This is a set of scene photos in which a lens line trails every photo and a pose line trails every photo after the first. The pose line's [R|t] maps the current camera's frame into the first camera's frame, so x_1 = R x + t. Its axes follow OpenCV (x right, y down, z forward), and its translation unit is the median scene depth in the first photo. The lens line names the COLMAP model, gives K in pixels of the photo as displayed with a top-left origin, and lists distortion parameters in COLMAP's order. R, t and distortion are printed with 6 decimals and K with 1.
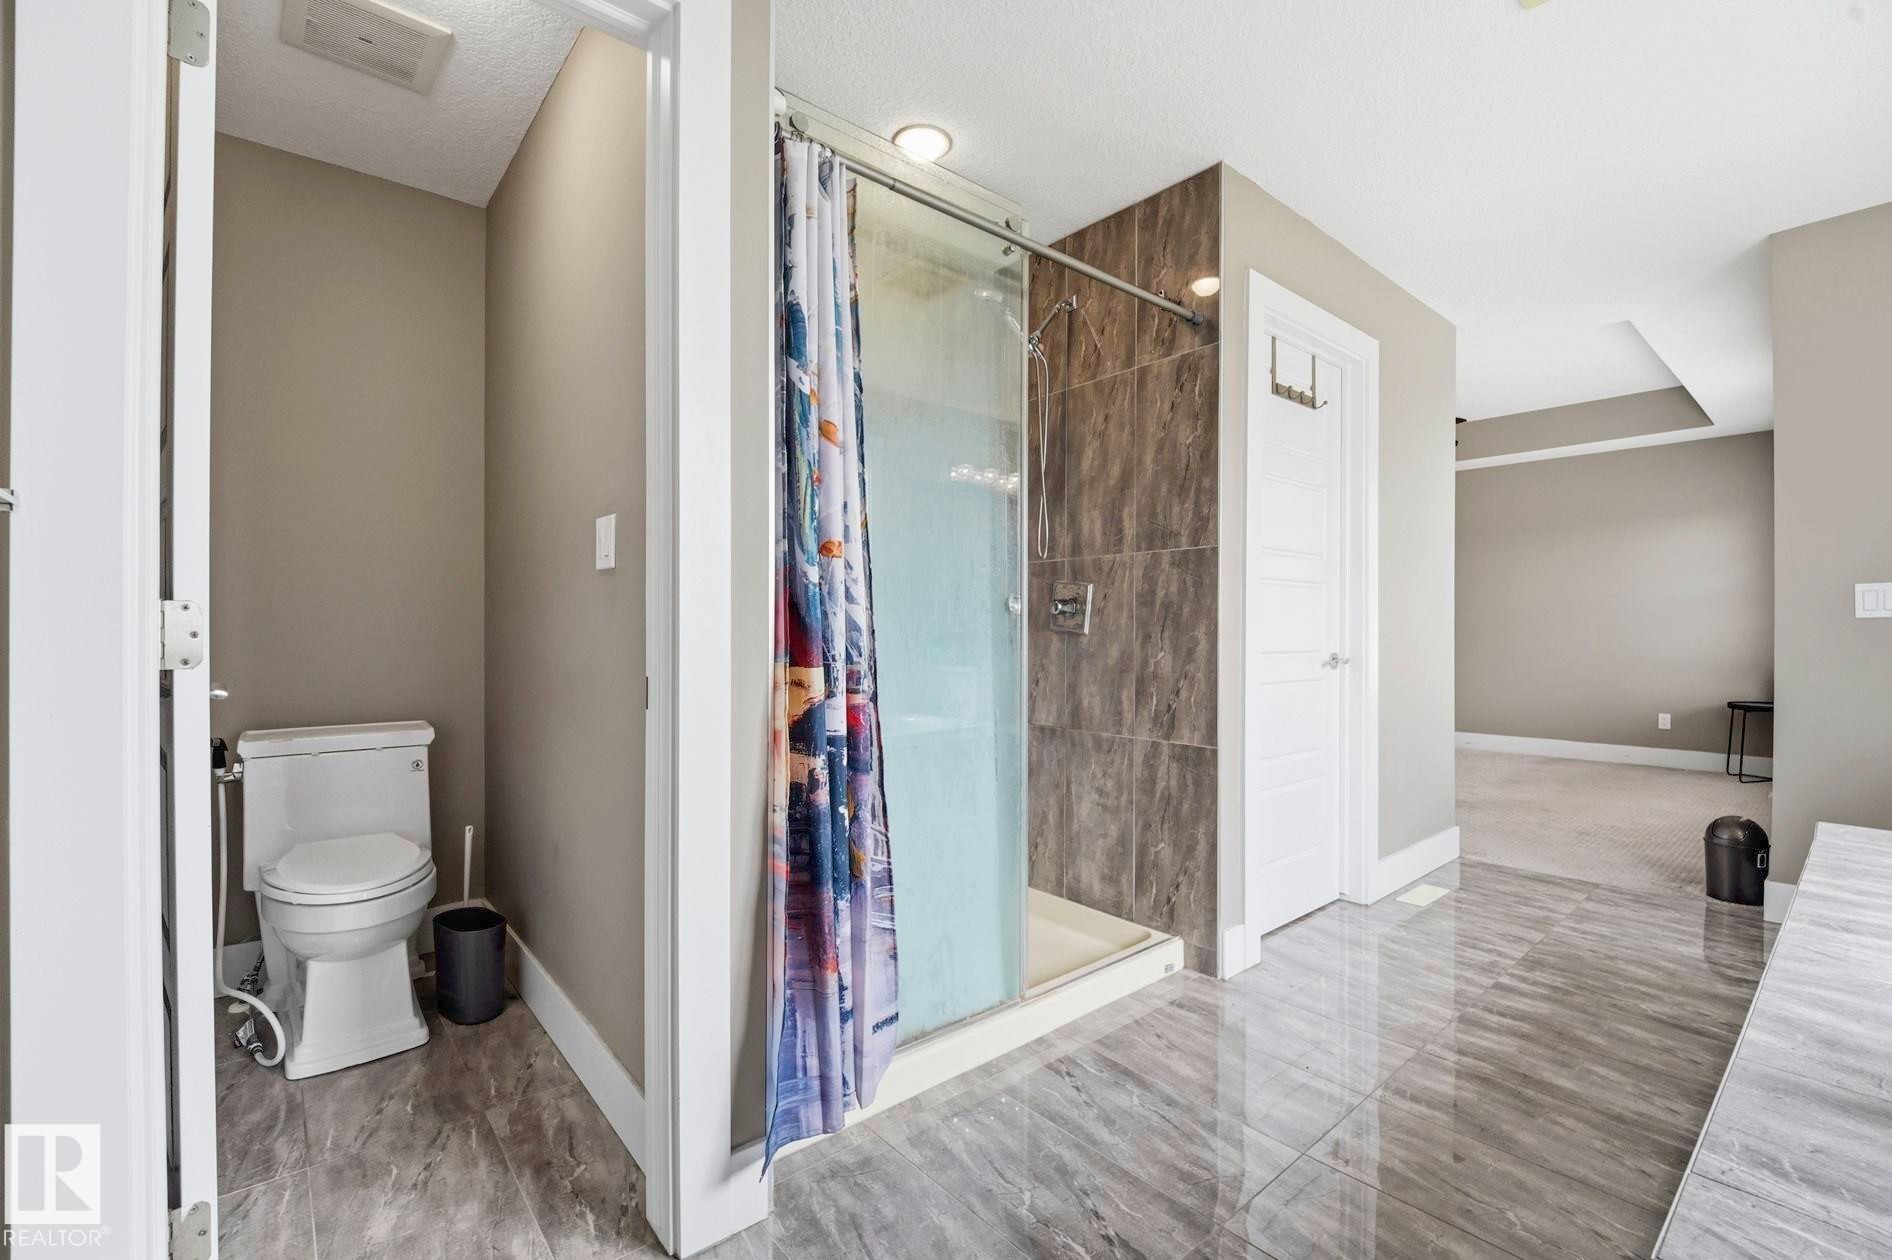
lens RADIAL K [[796.7, 0, 946.7], [0, 796.7, 624.6], [0, 0, 1]] dist [-0.011590, -0.000133]
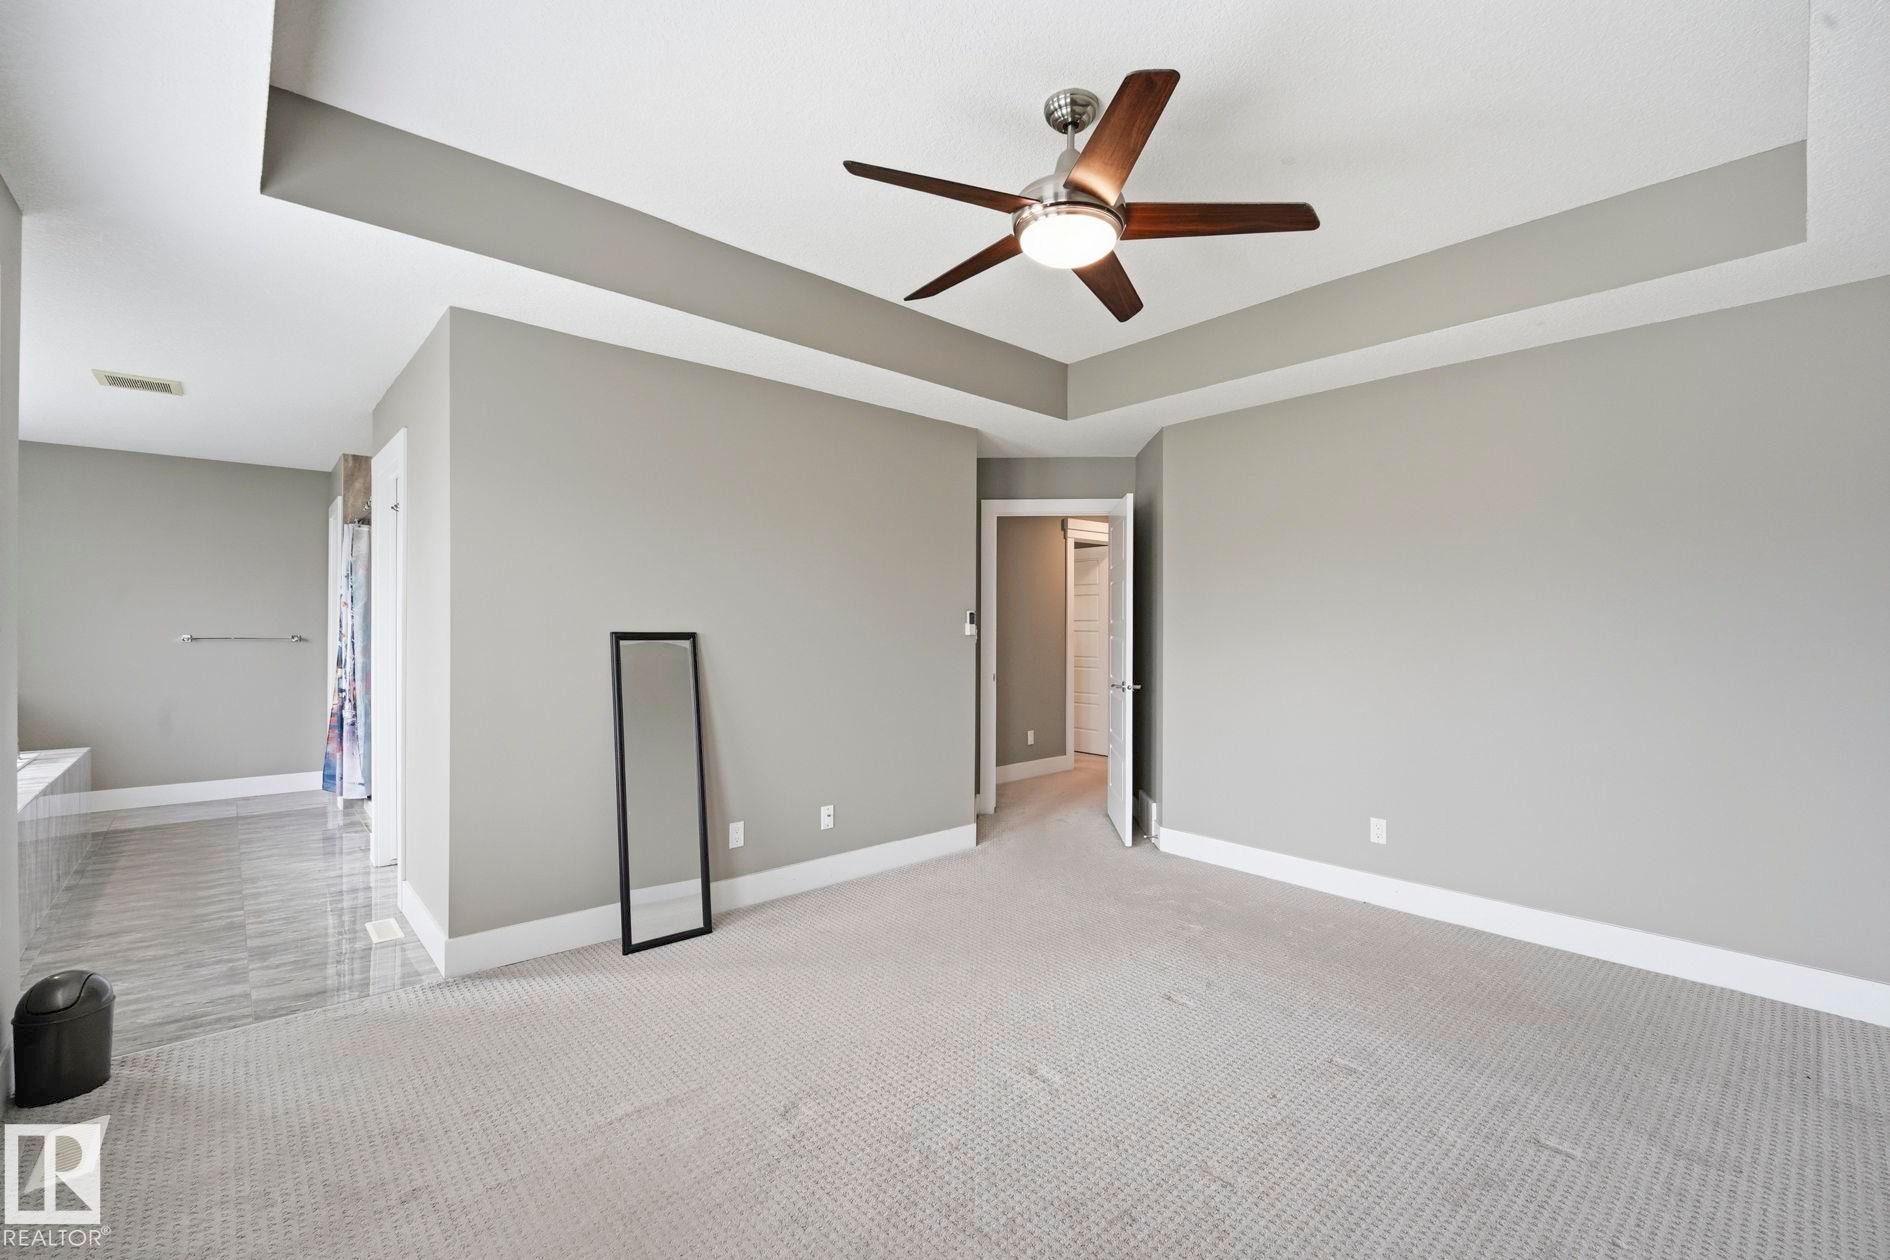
lens RADIAL K [[795.9, 0, 945.7], [0, 795.9, 624.6], [0, 0, 1]] dist [-0.011590, -0.000133]
pose [[0.043630, -0.014336, -0.998945, 2.142868], [-0.007230, 0.999866, -0.014665, -0.068830], [0.999022, 0.007863, 0.043520, 2.154500]]
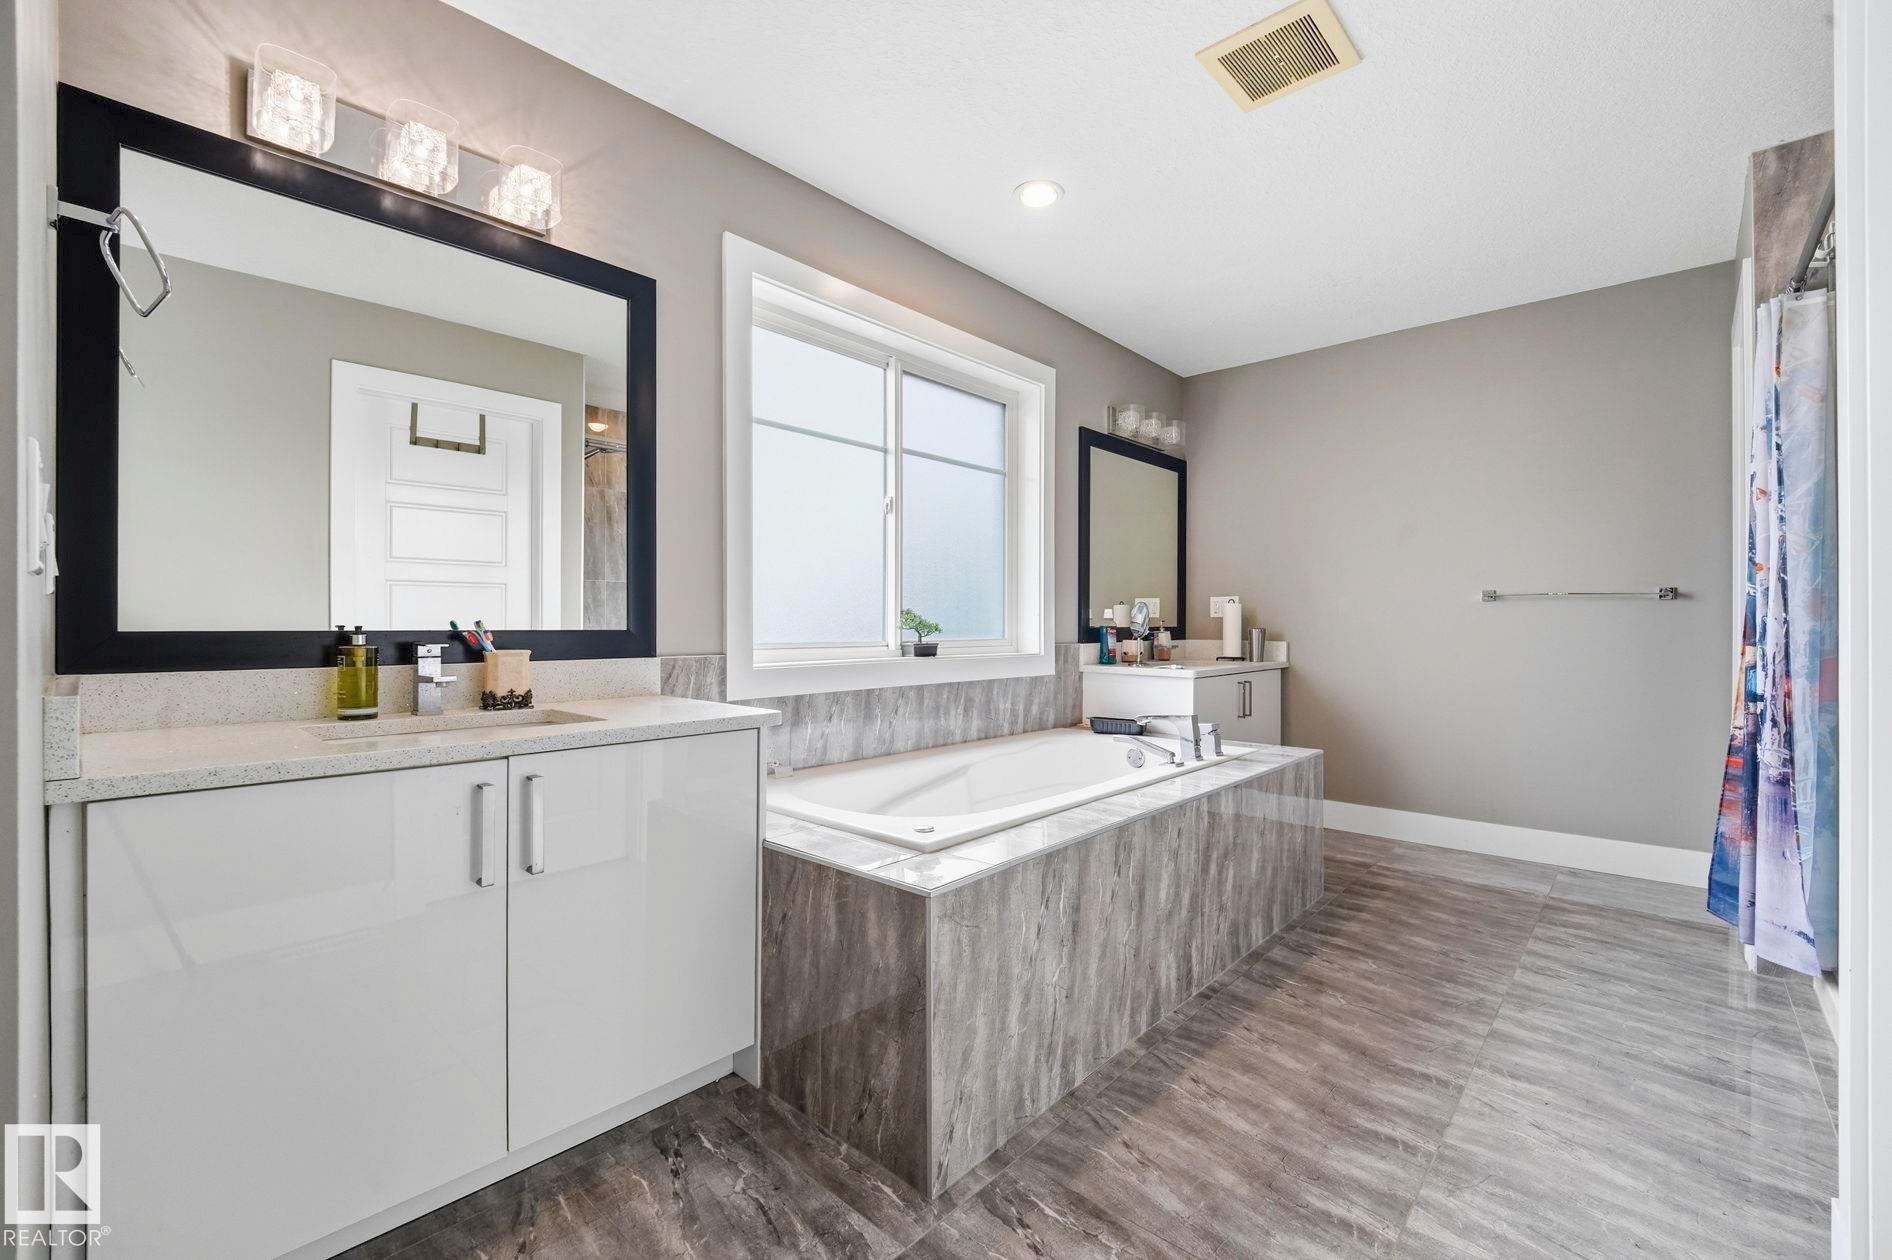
lens RADIAL K [[796.7, 0, 946.7], [0, 796.7, 624.6], [0, 0, 1]] dist [-0.011590, -0.000133]
pose [[-0.990727, -0.008209, -0.135620, 0.970073], [-0.009209, 0.999935, 0.006751, 0.009579], [0.135556, 0.007937, -0.990738, 1.382124]]
